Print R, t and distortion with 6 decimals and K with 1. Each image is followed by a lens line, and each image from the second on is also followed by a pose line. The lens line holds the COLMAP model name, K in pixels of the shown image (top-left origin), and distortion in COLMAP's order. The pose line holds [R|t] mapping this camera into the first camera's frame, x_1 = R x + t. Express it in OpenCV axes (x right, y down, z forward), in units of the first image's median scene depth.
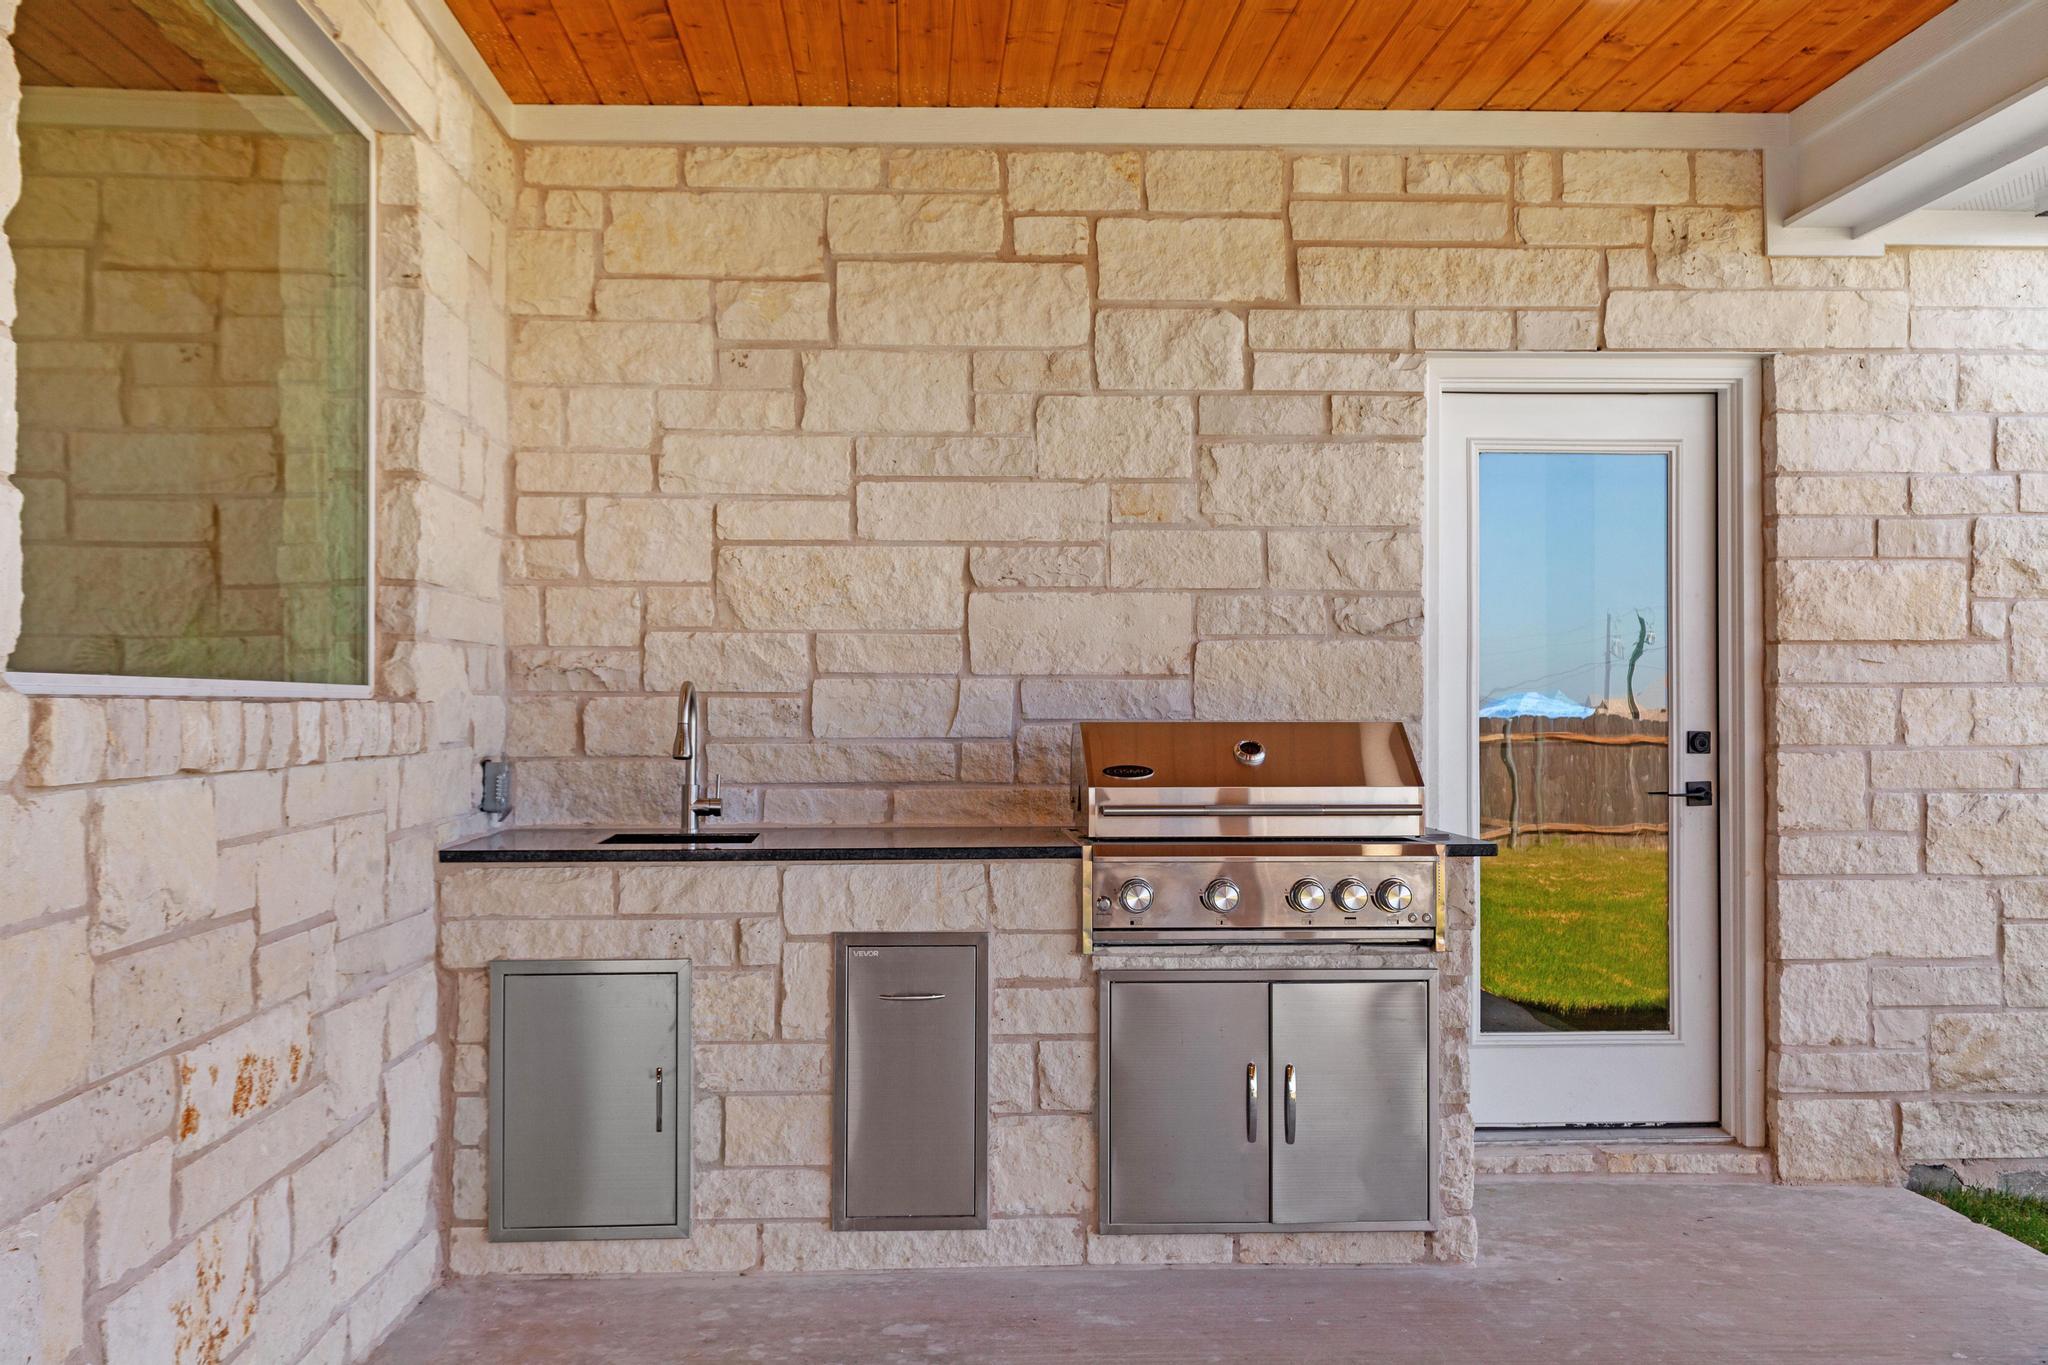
lens RADIAL K [[1931.7, 0, 1024.0], [0, 1931.7, 682.5], [0, 0, 1]] dist [0.004955, -0.000961]
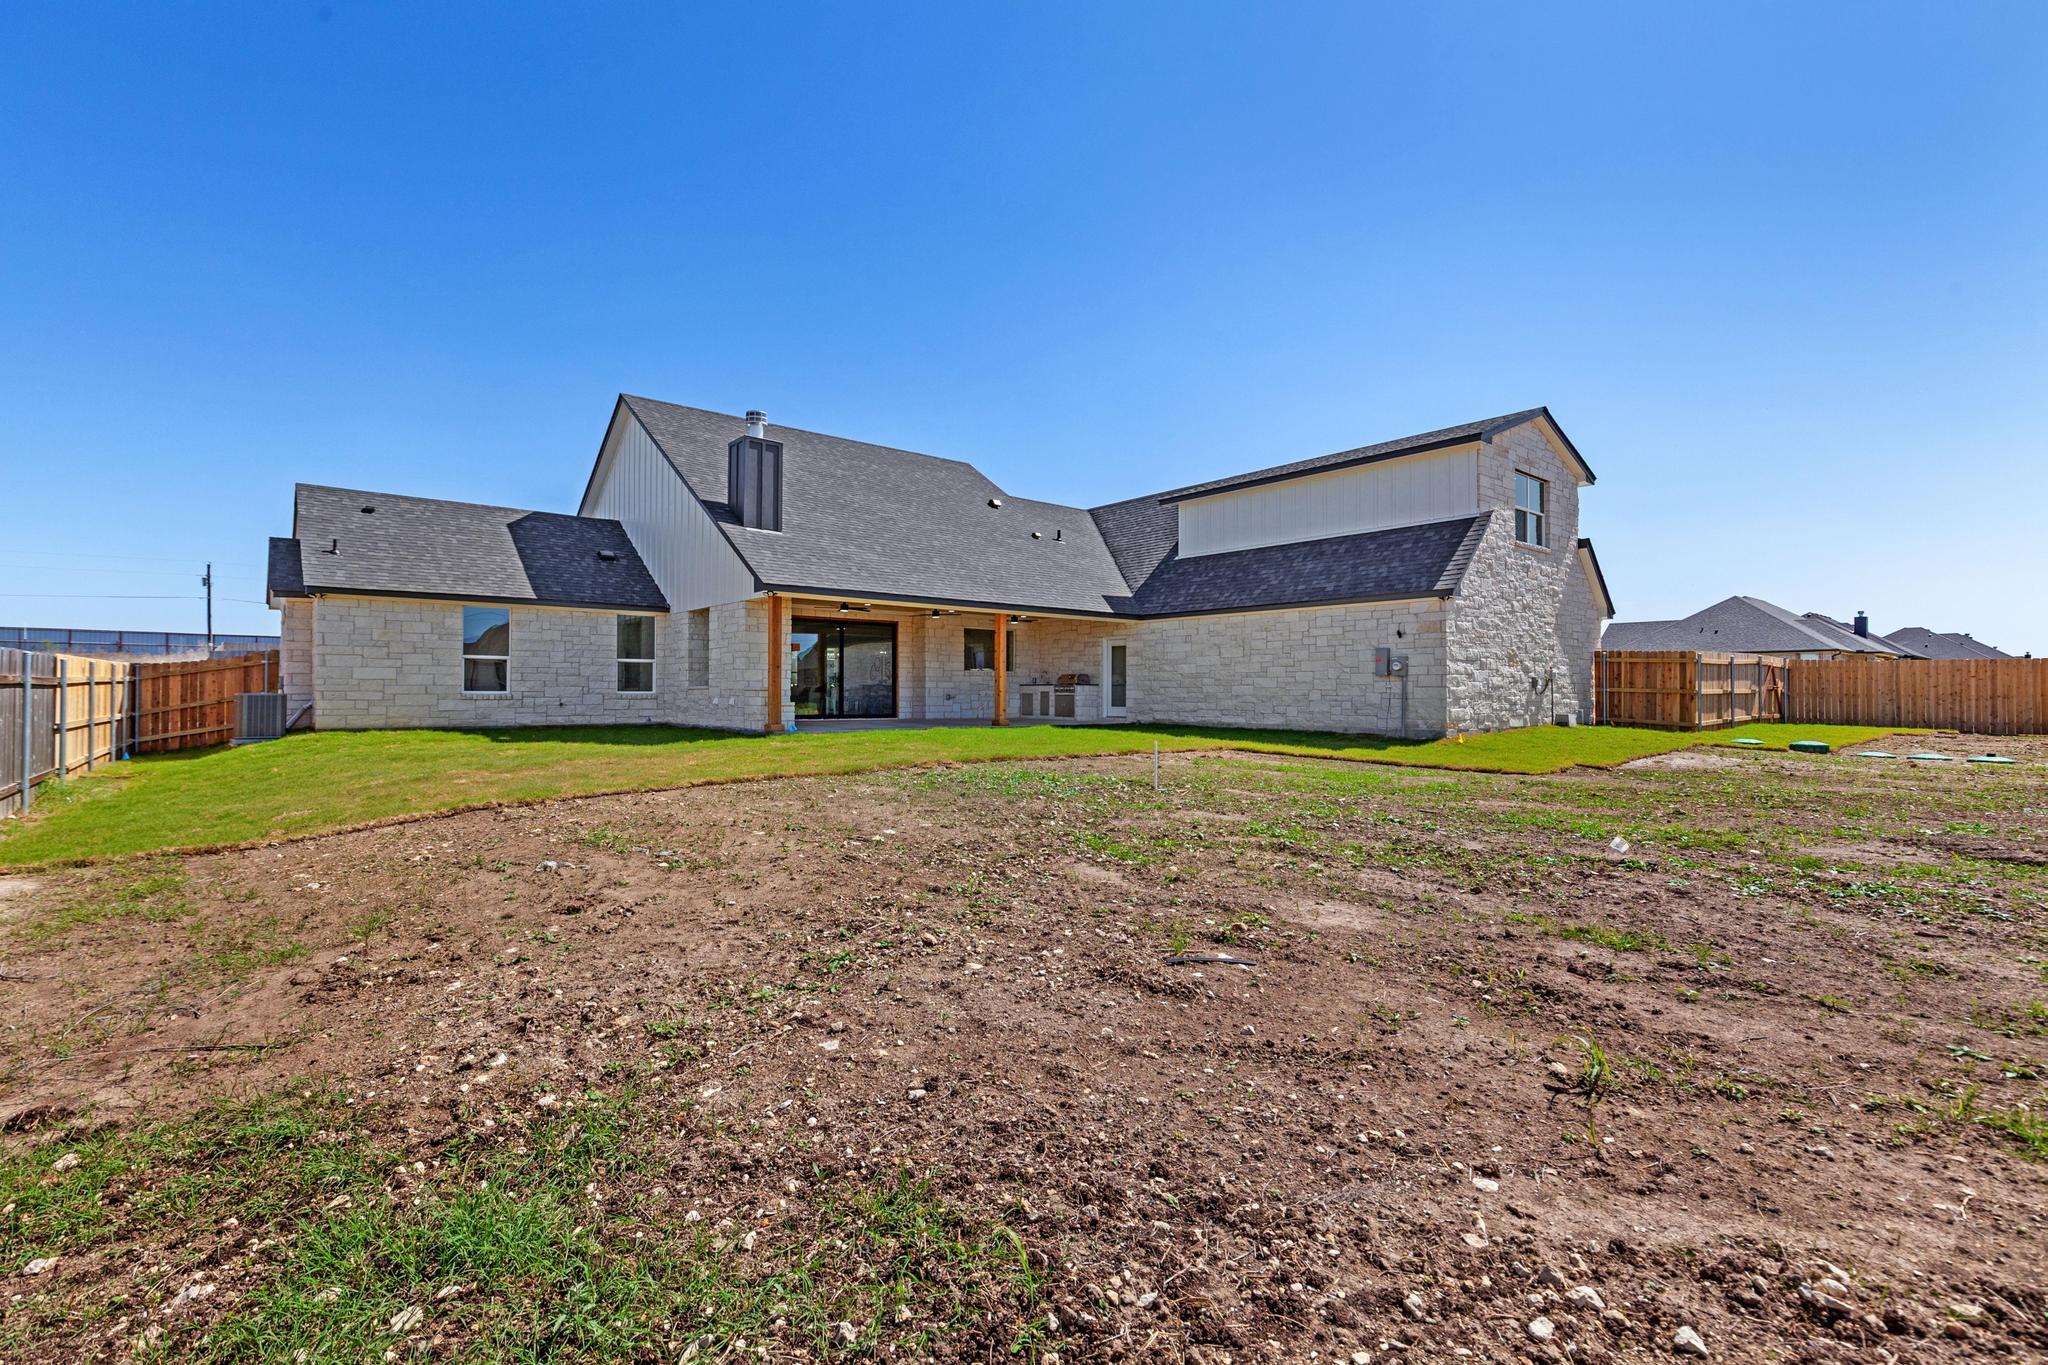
lens RADIAL K [[921.3, 0, 1023.3], [0, 921.3, 690.3], [0, 0, 1]] dist [0.001477, 0.000015]
pose [[0.610821, 0.001119, -0.791768, 3.785942], [0.005546, 0.999968, 0.005692, 0.075389], [0.791749, -0.007868, 0.610796, -2.259708]]
